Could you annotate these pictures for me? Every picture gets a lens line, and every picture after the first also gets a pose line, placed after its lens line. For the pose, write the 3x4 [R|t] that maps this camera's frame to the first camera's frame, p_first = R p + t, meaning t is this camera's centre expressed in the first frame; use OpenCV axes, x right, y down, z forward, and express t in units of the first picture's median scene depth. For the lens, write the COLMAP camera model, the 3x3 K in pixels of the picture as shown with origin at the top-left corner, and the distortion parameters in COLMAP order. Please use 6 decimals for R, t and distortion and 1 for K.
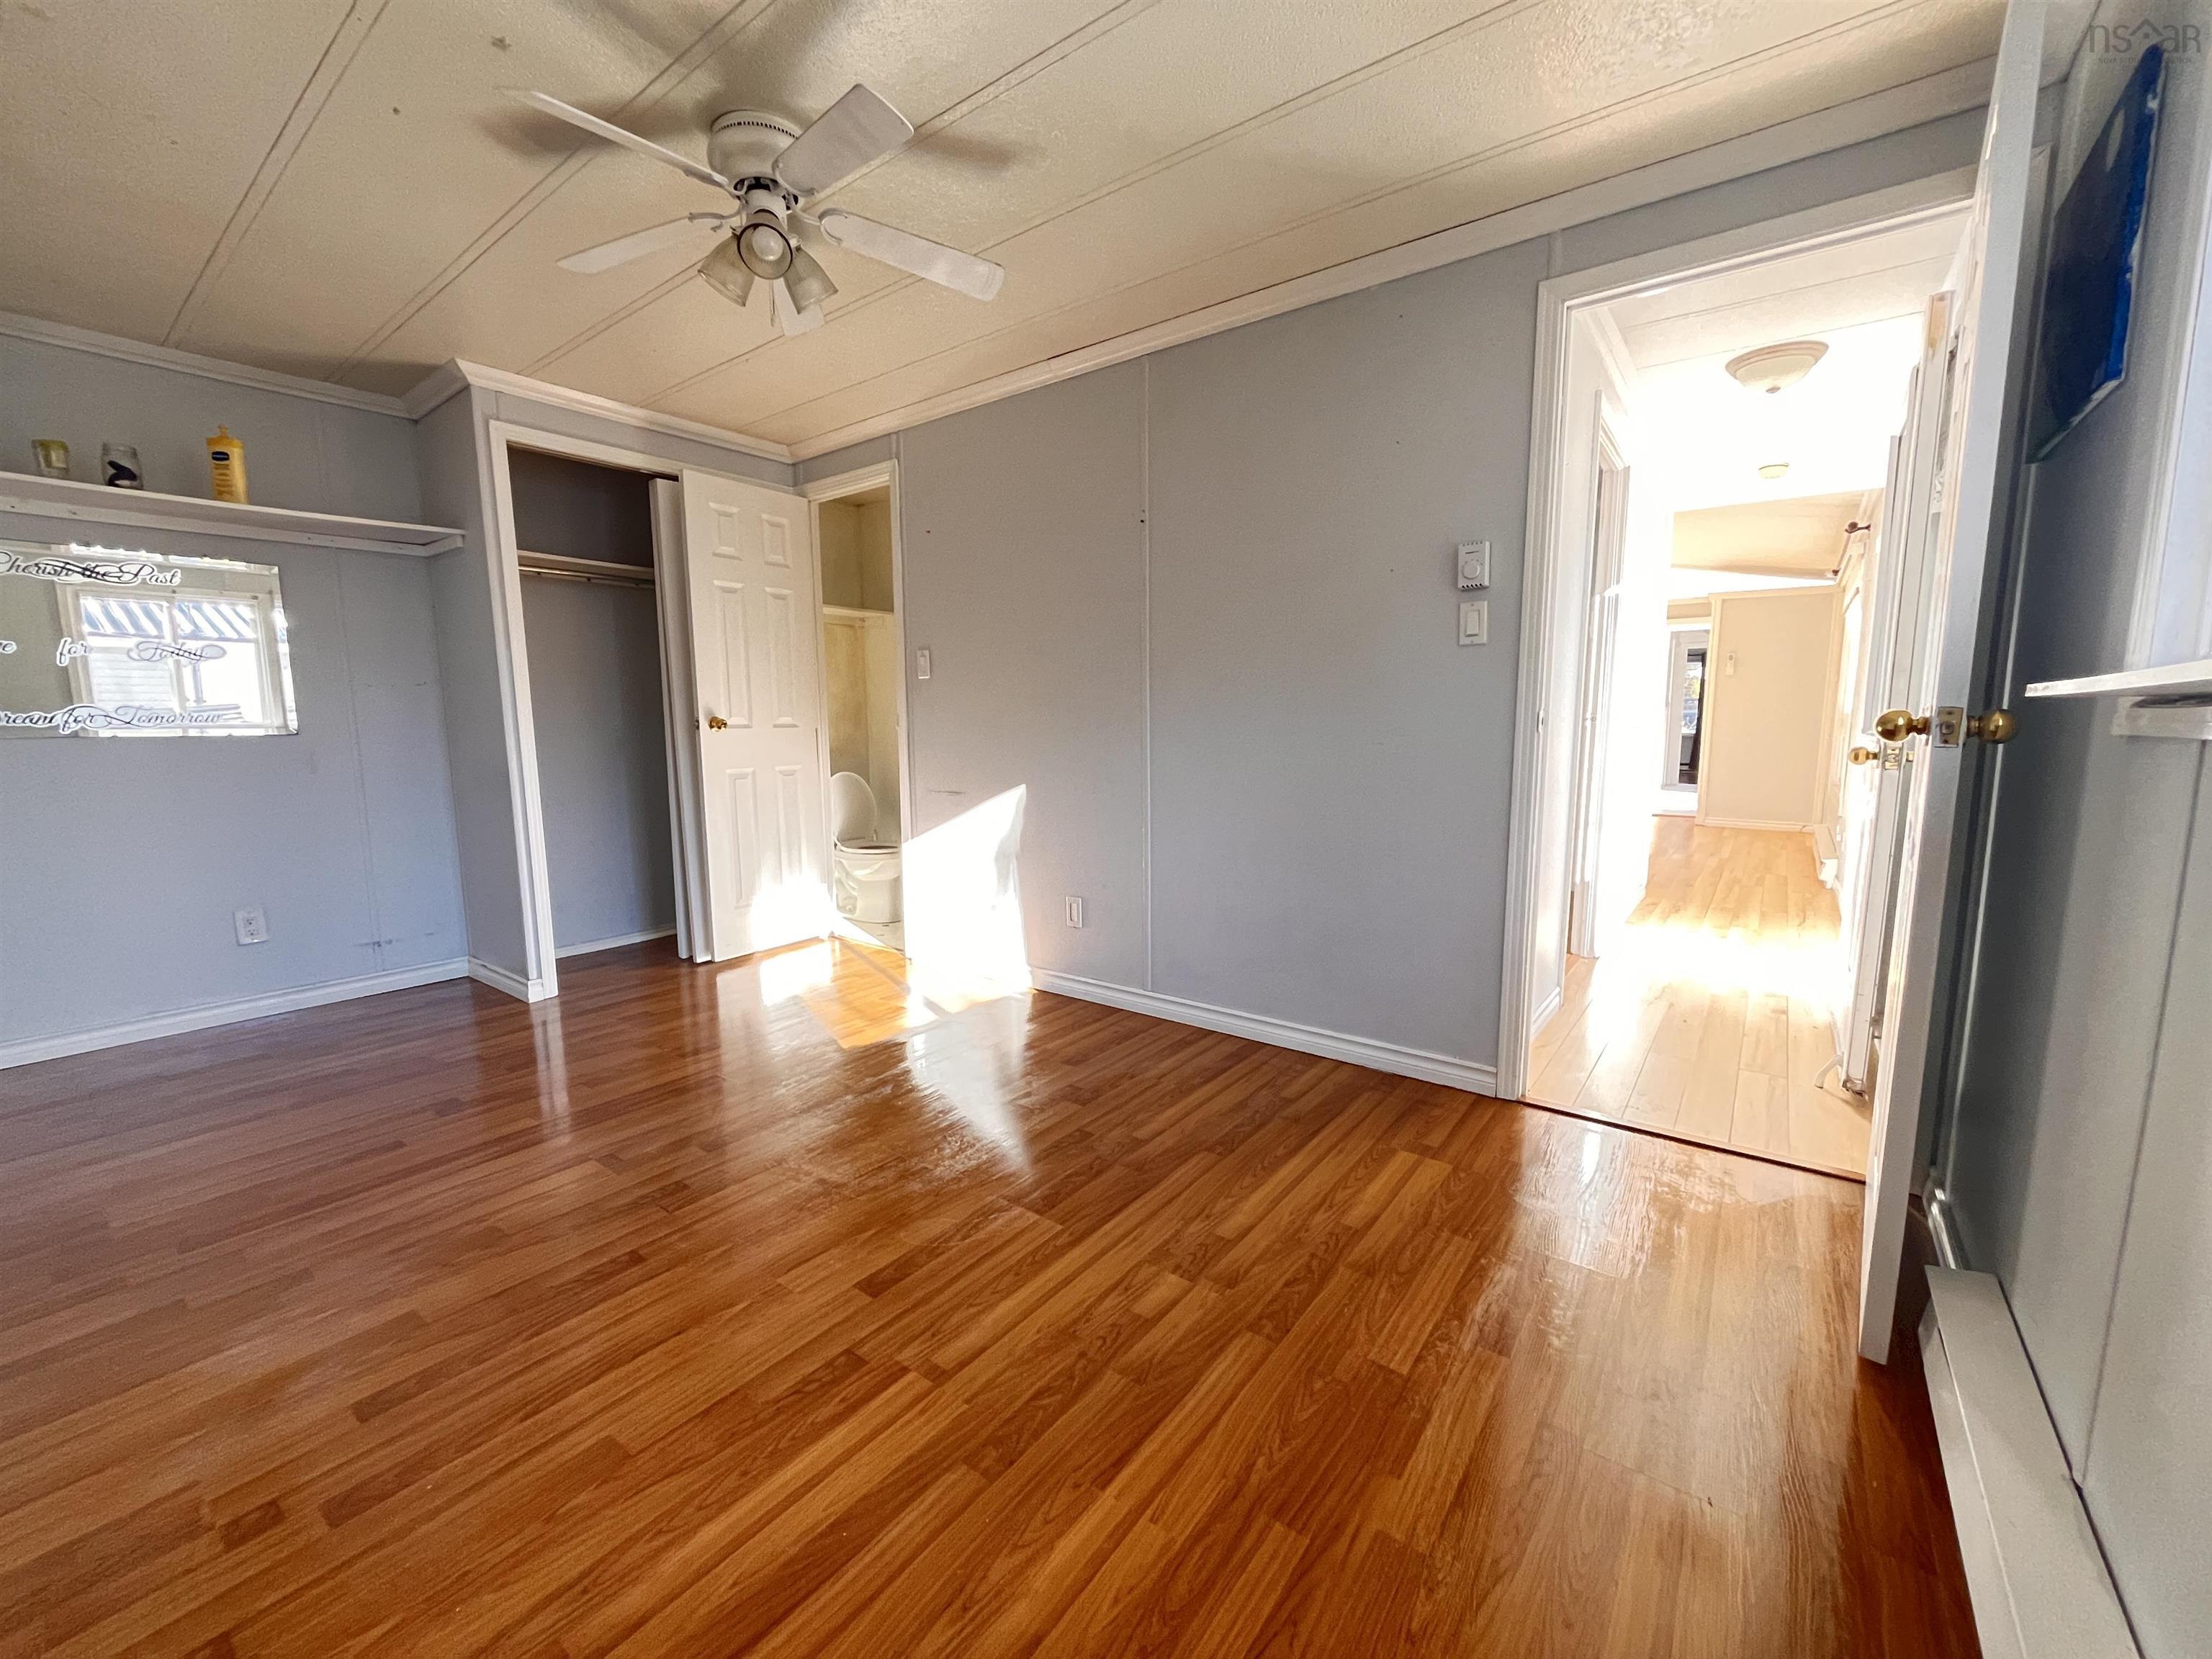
lens RADIAL K [[889.0, 0, 1090.8], [0, 889.0, 828.7], [0, 0, 1]] dist [0.000996, 0.000010]
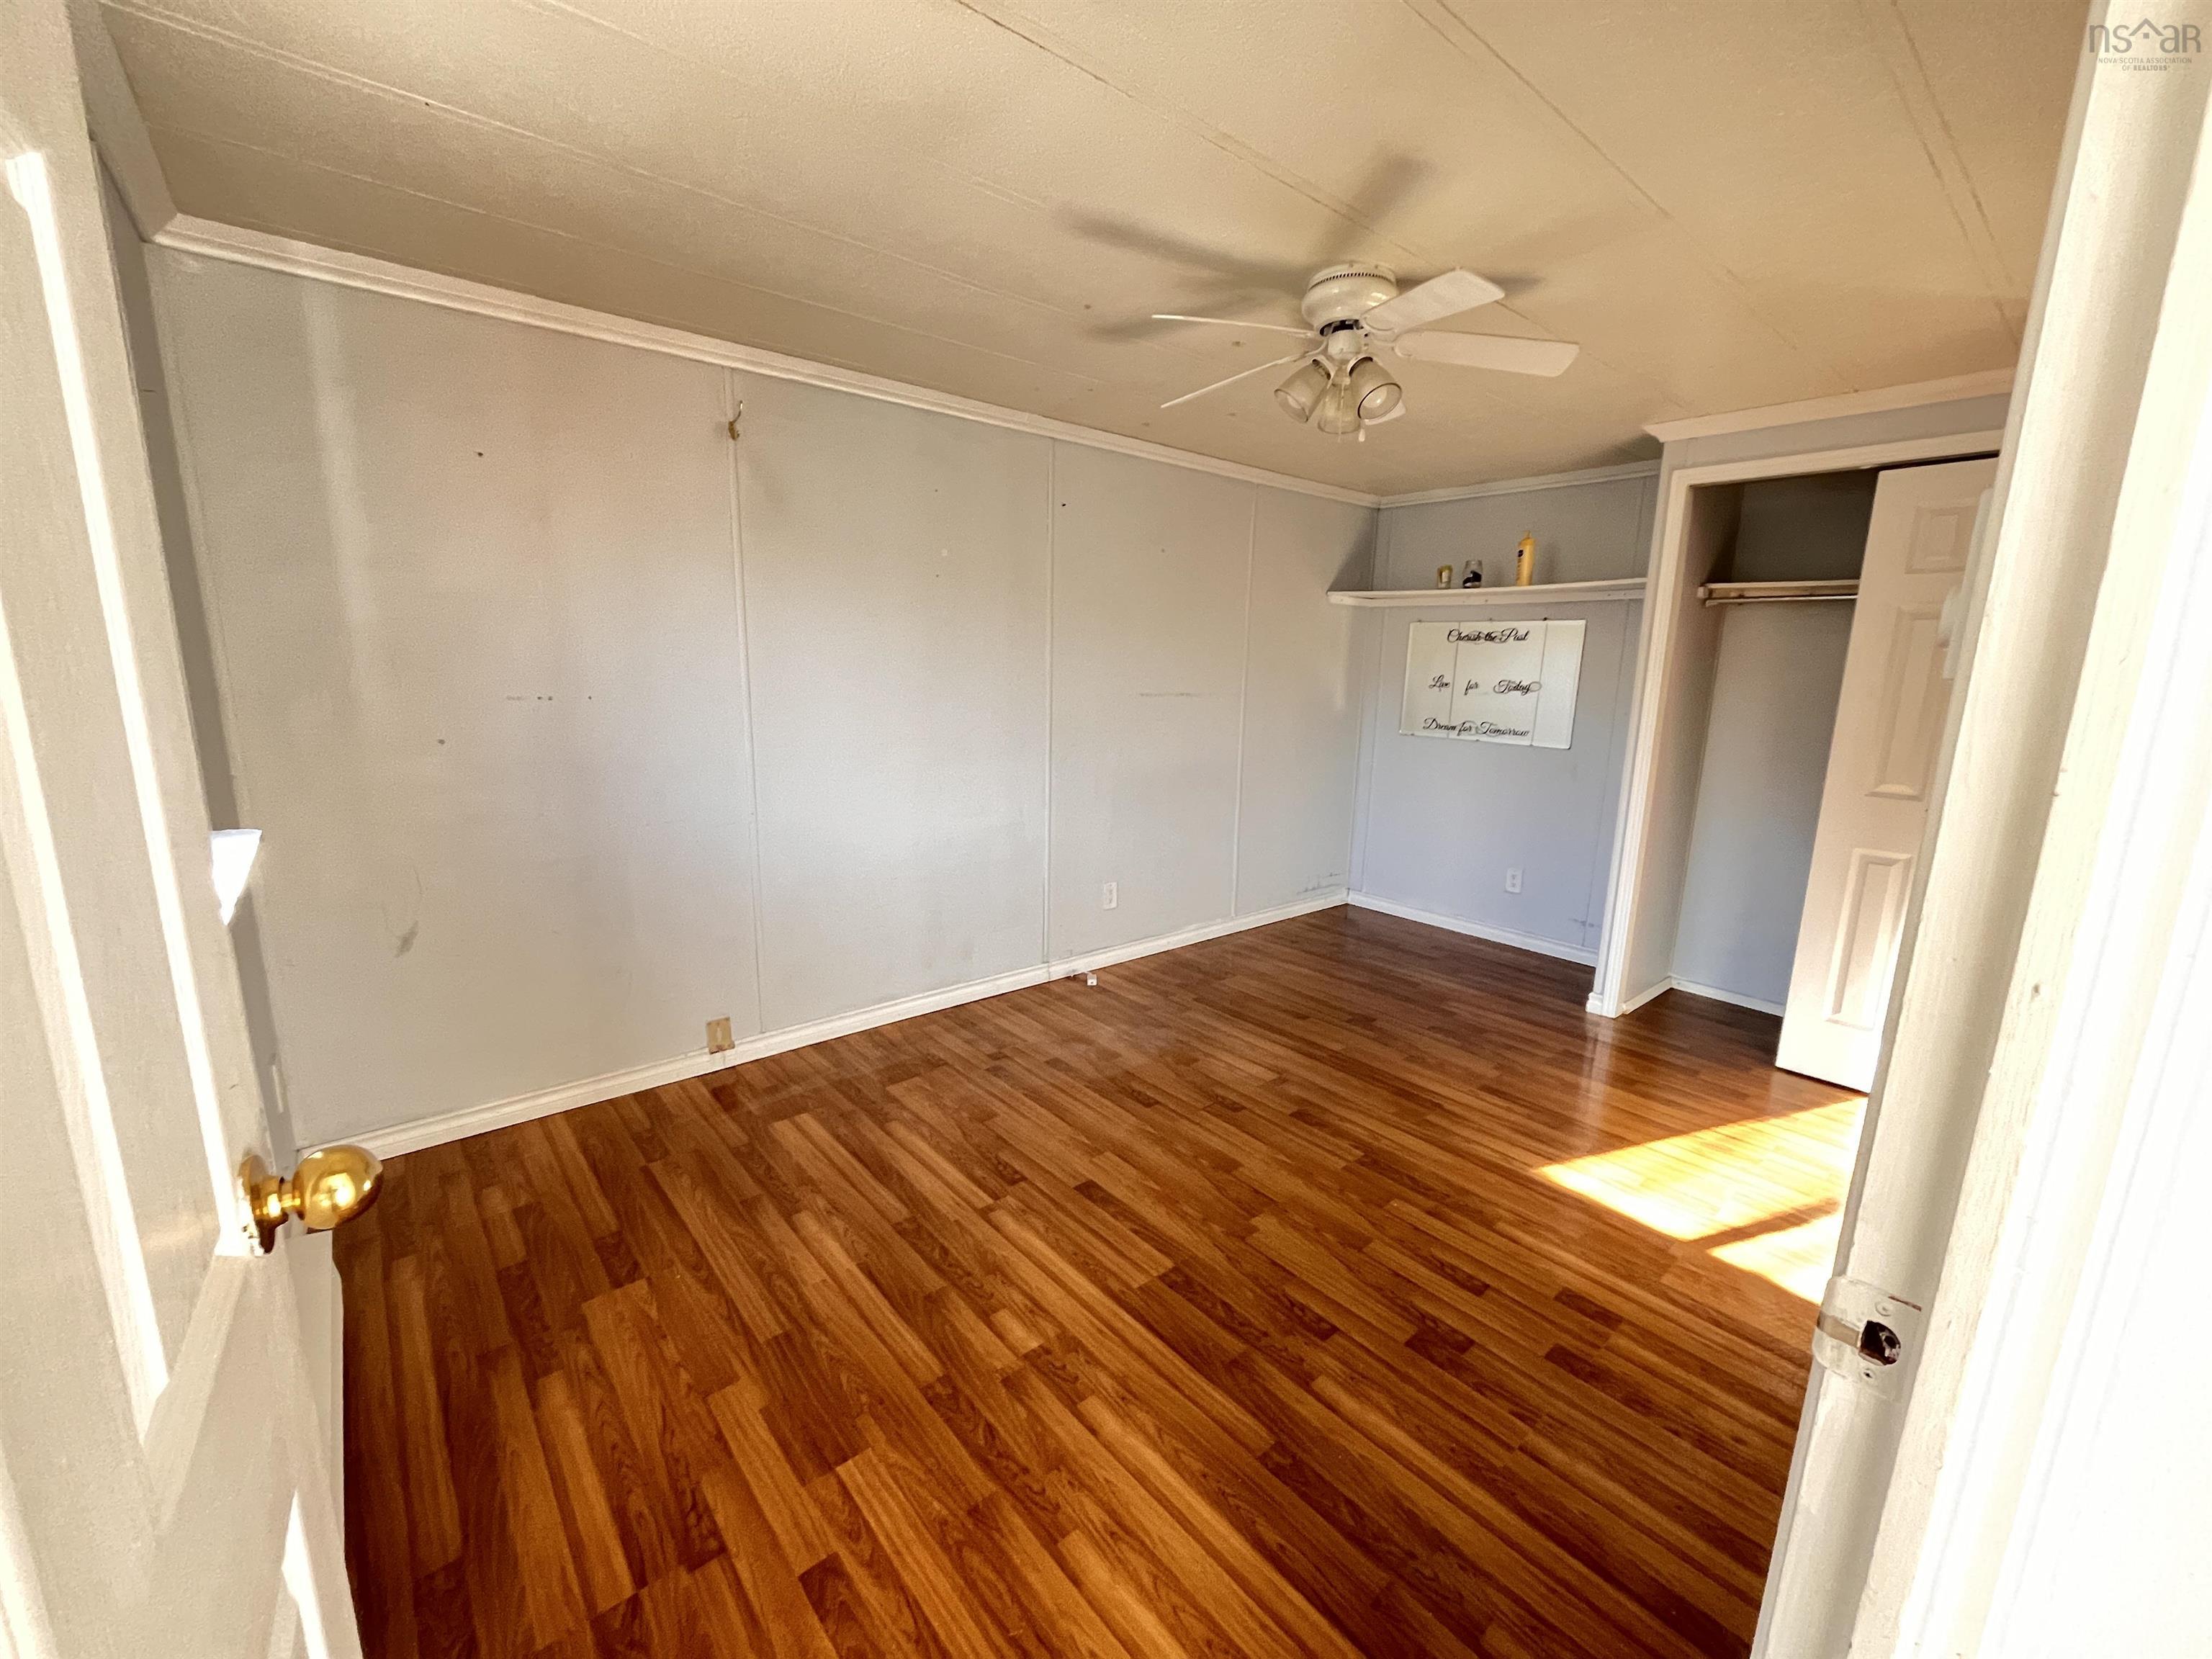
lens RADIAL K [[889.0, 0, 1113.0], [0, 889.0, 825.5], [0, 0, 1]] dist [0.000996, 0.000010]
pose [[-0.198789, 0.183127, -0.962781, 0.984435], [-0.143122, 0.966431, 0.213372, -0.347742], [0.969535, 0.180211, -0.165906, 1.135556]]
